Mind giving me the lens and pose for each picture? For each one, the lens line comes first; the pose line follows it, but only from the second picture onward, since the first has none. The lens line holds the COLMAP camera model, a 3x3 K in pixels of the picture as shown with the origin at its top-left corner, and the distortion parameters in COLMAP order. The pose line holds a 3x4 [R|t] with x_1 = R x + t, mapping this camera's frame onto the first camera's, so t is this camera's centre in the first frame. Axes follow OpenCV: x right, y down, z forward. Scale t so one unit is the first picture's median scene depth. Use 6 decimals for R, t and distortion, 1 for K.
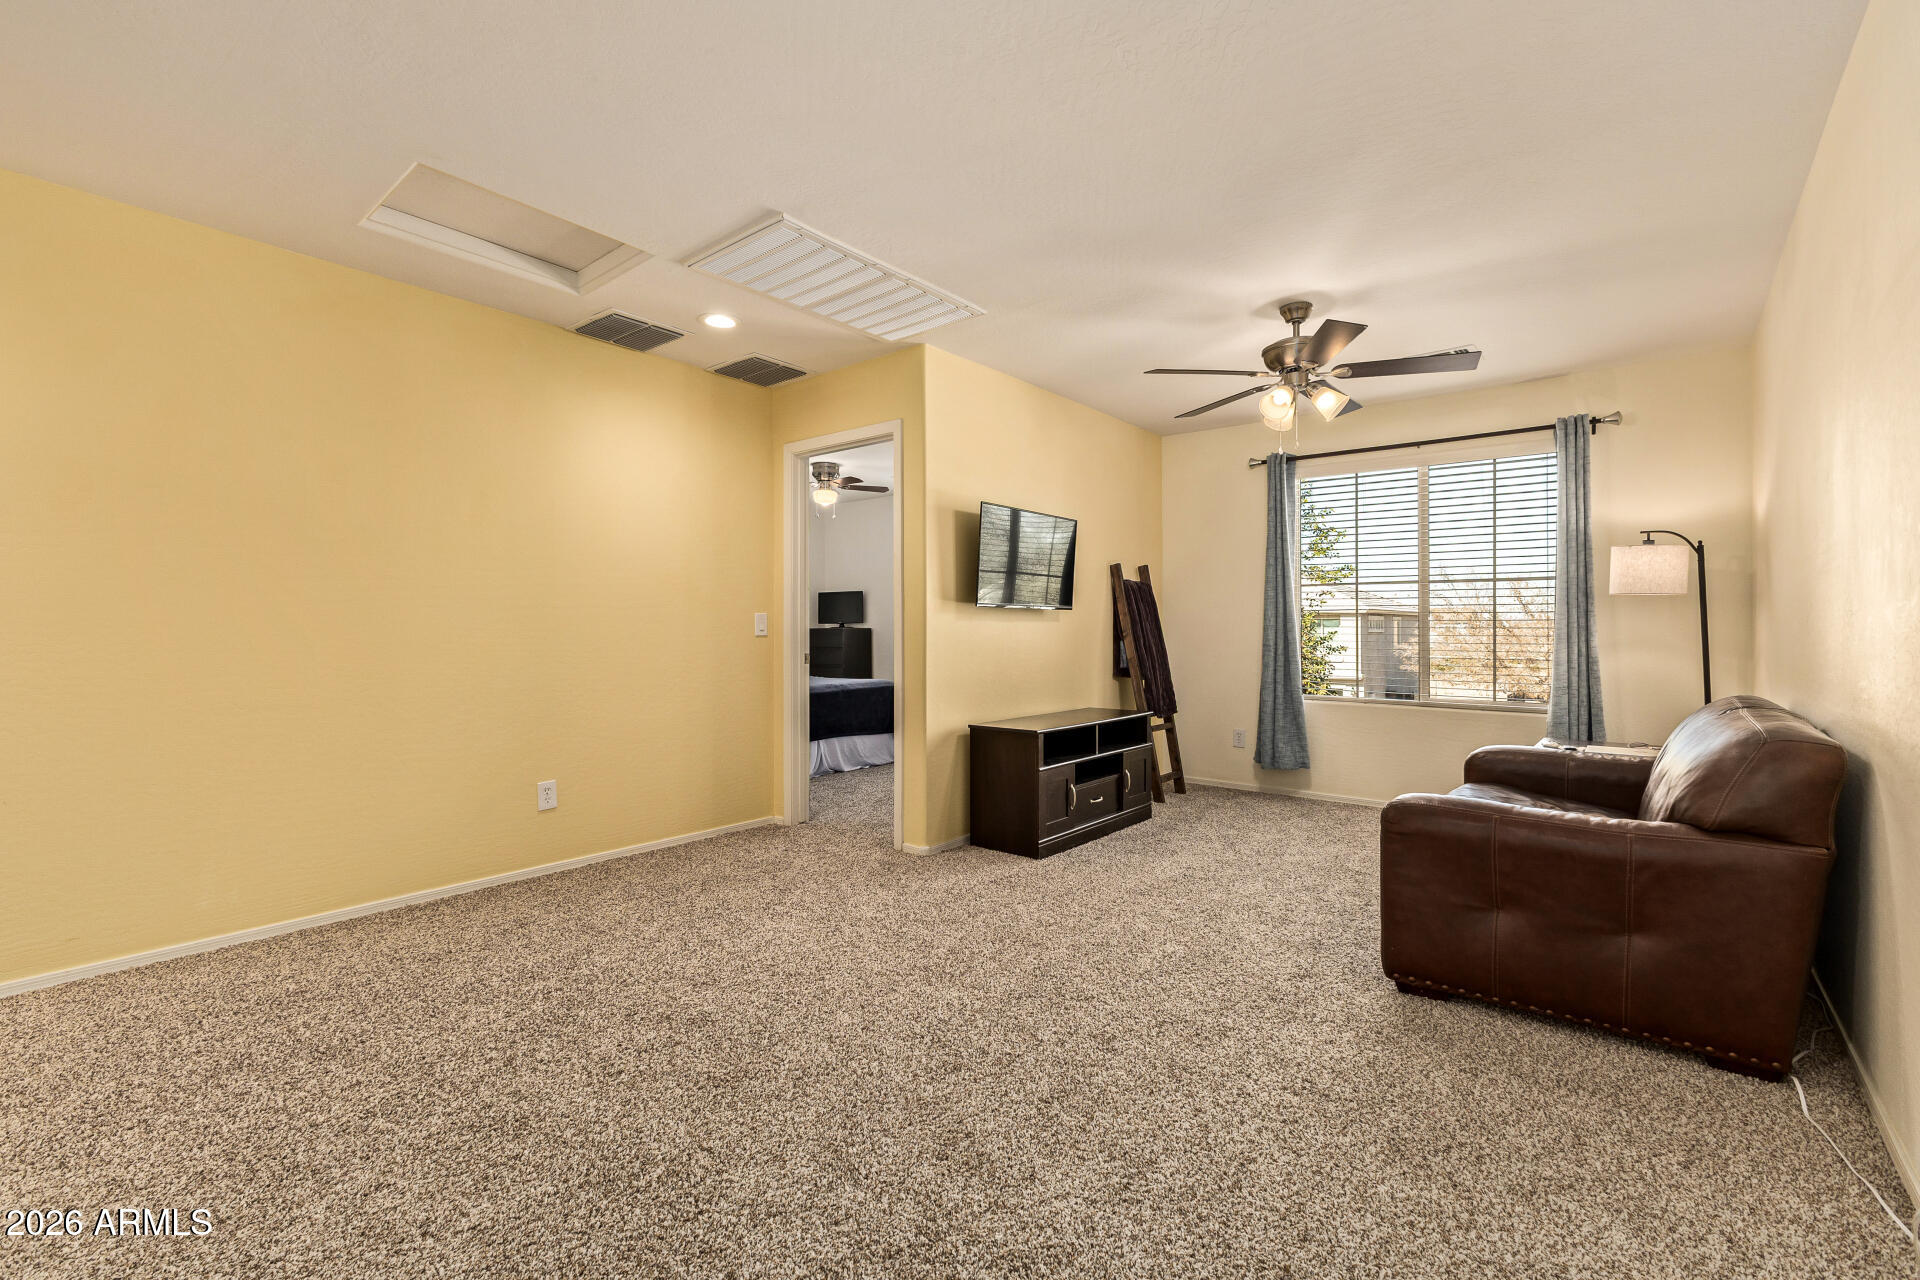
lens RADIAL K [[836.2, 0, 960.4], [0, 836.2, 626.7], [0, 0, 1]] dist [0.011169, -0.002737]
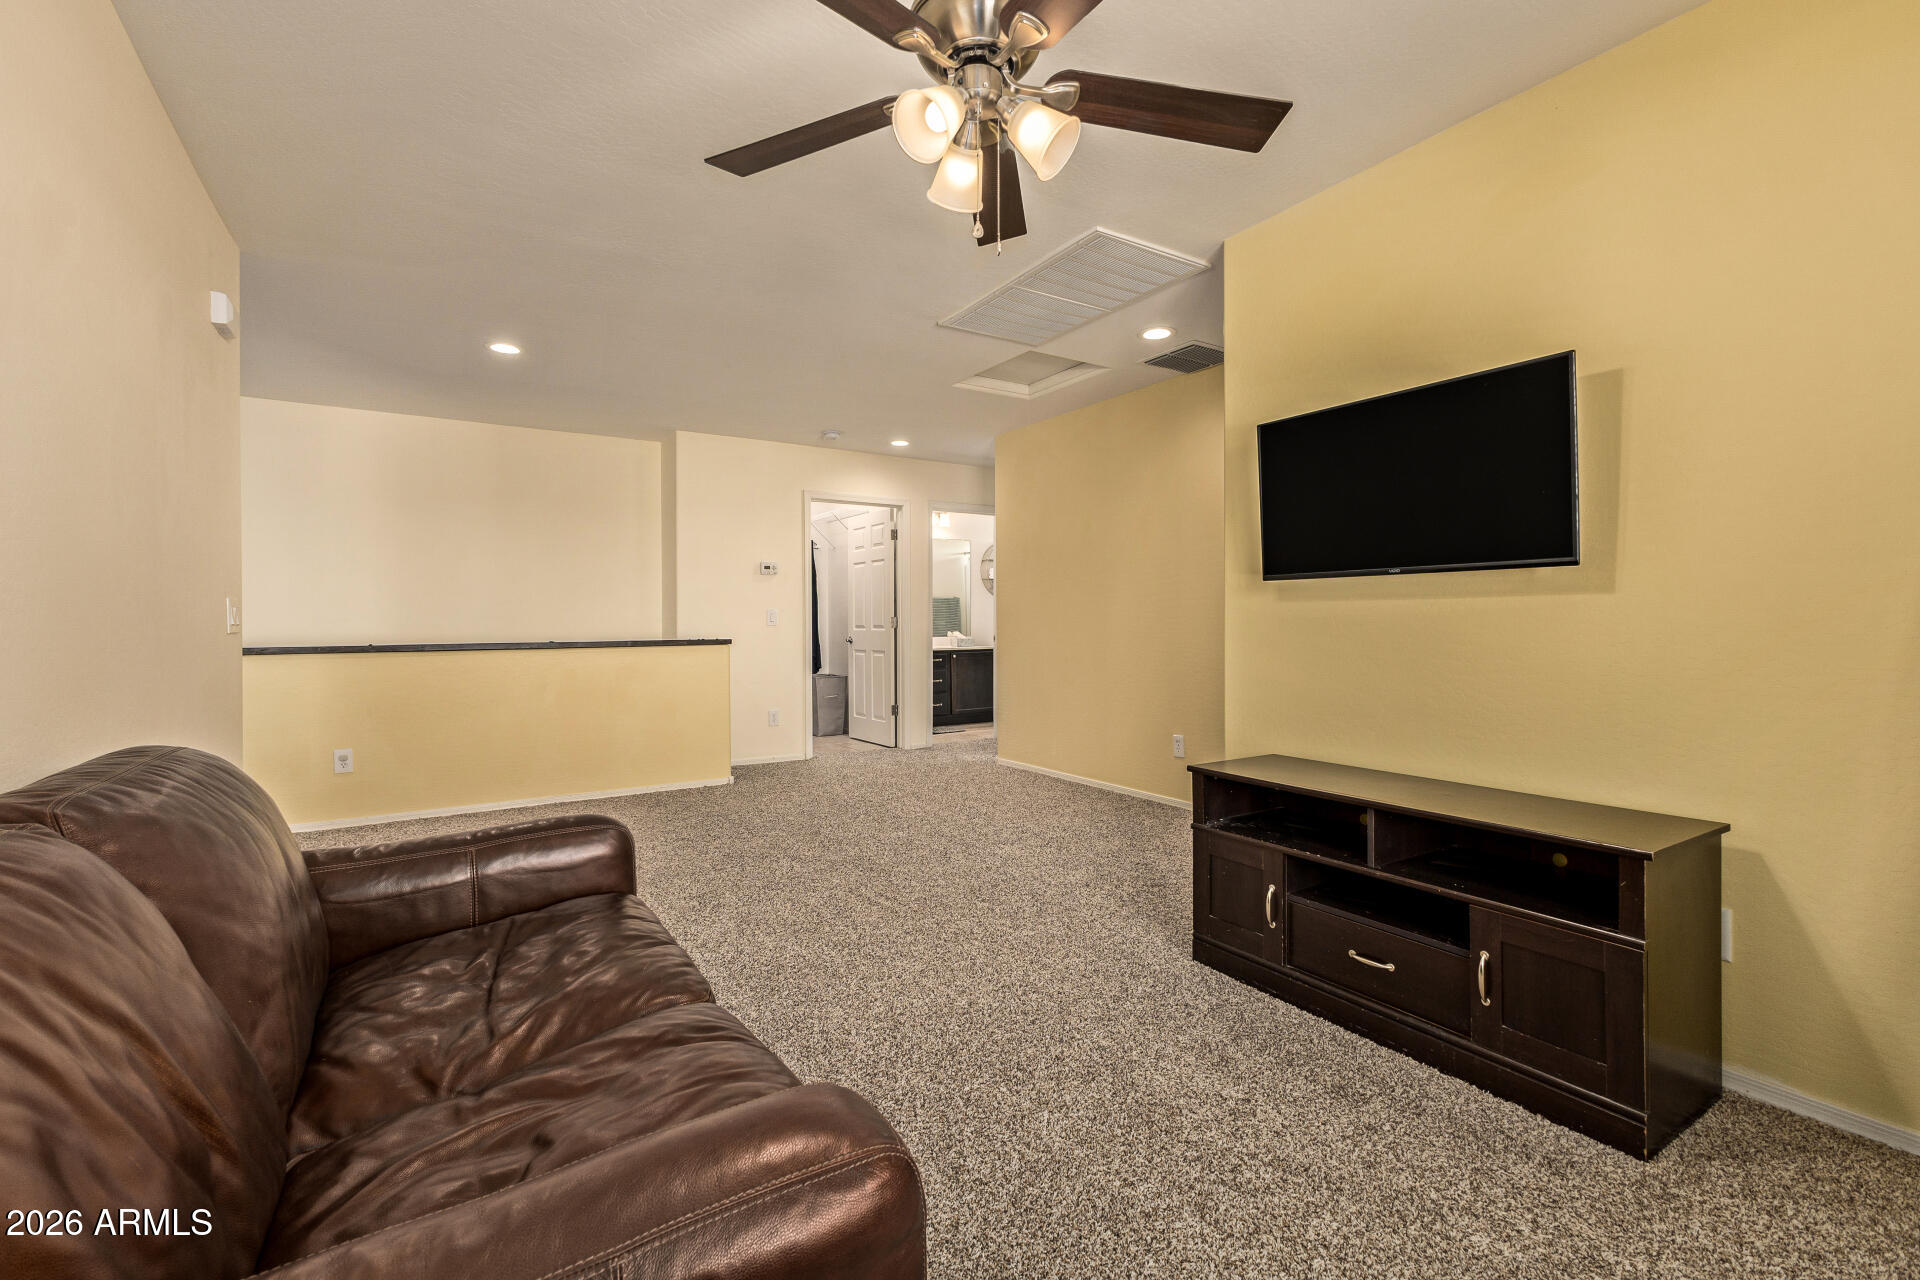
lens RADIAL K [[836.2, 0, 963.3], [0, 836.2, 633.2], [0, 0, 1]] dist [0.011169, -0.002737]
pose [[-0.299987, 0.009825, -0.953893, 0.681909], [-0.003270, 0.999930, 0.011328, 0.010036], [0.953938, 0.006518, -0.299934, 0.891250]]
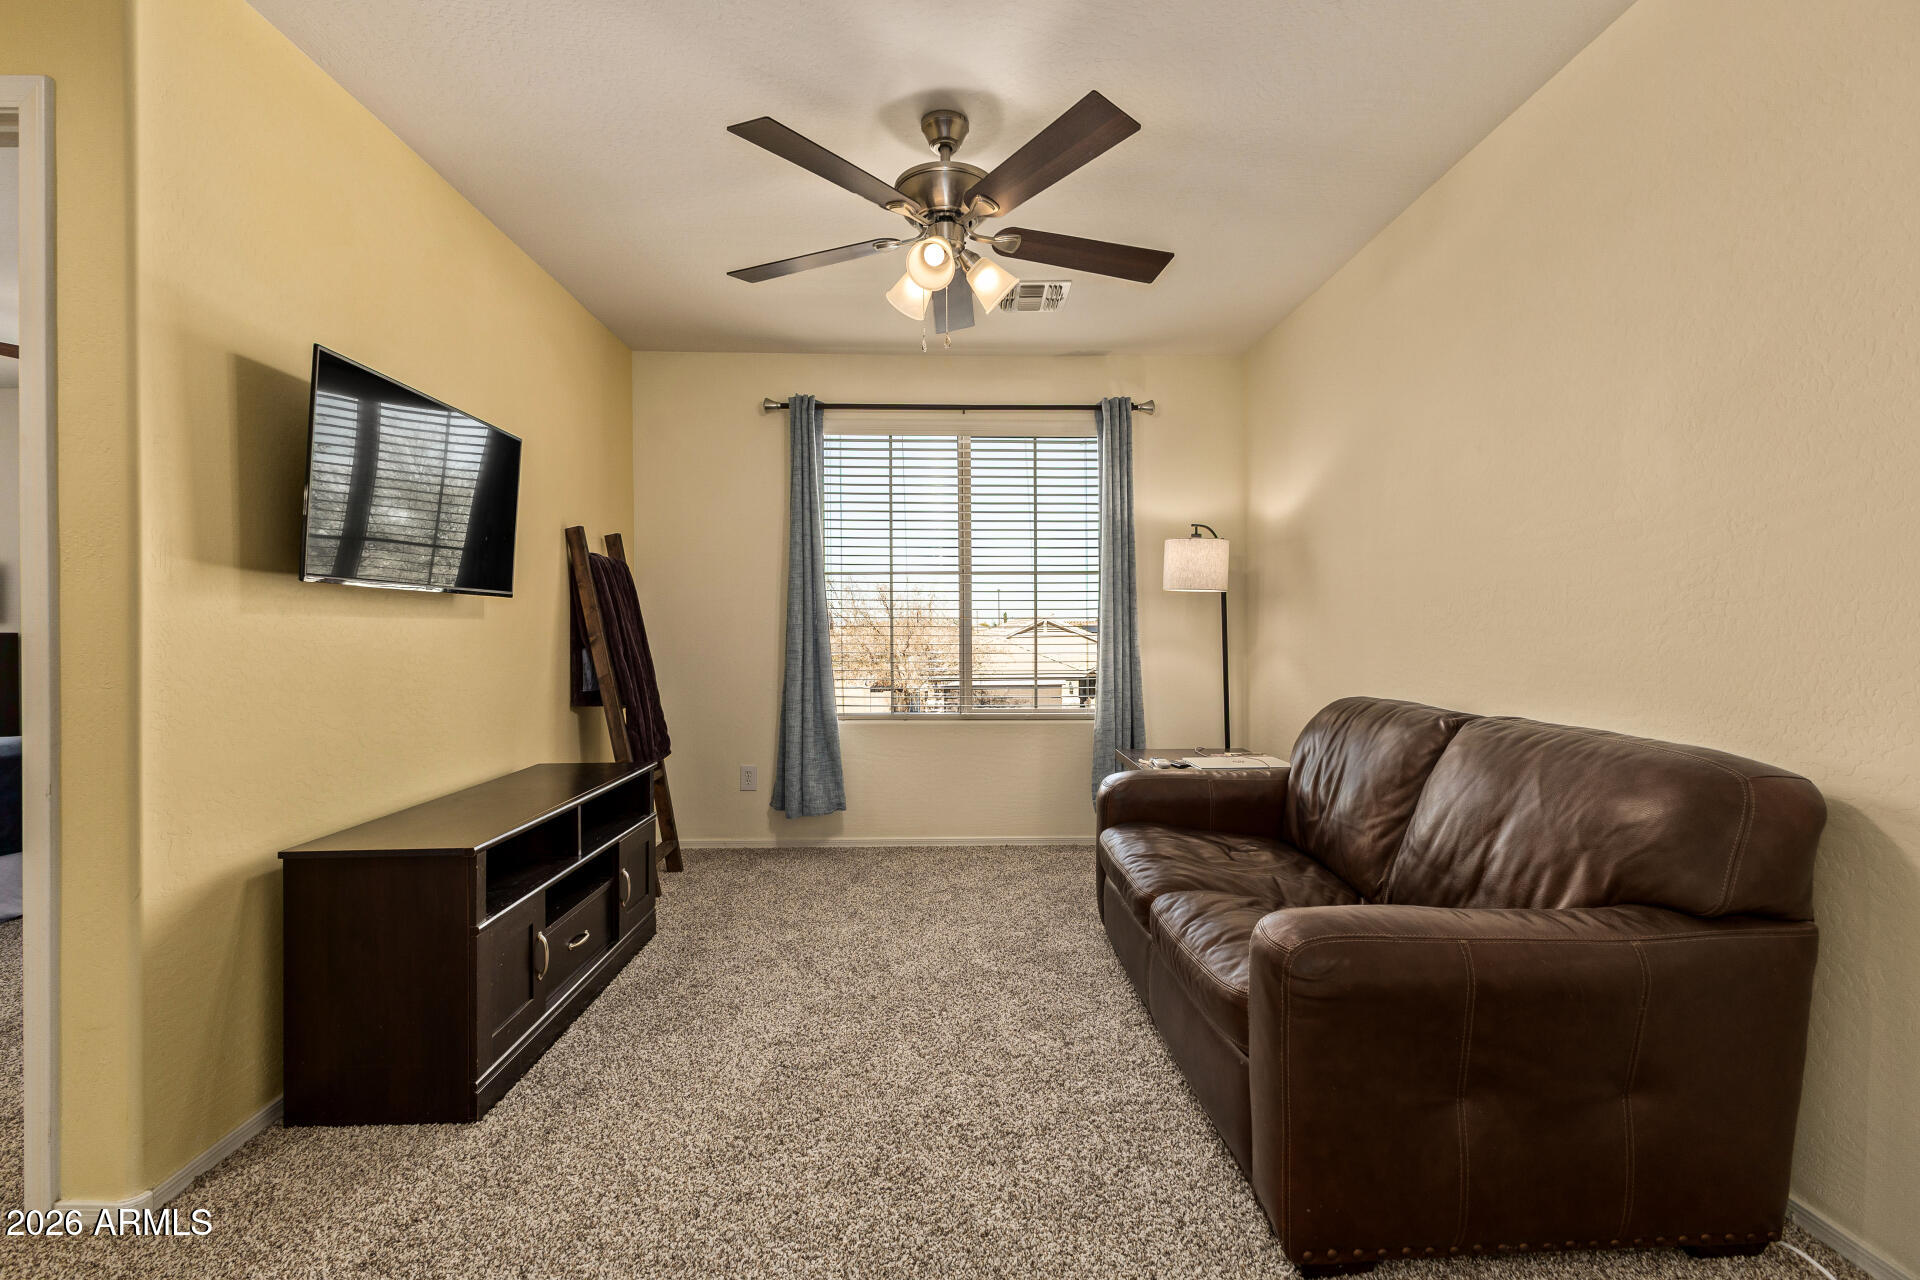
lens RADIAL K [[836.2, 0, 960.4], [0, 836.2, 628.1], [0, 0, 1]] dist [0.011169, -0.002737]
pose [[0.758187, -0.004296, 0.652023, -0.006149], [0.004726, 0.999988, 0.001093, 0.001906], [-0.652020, 0.002253, 0.758198, 0.404193]]
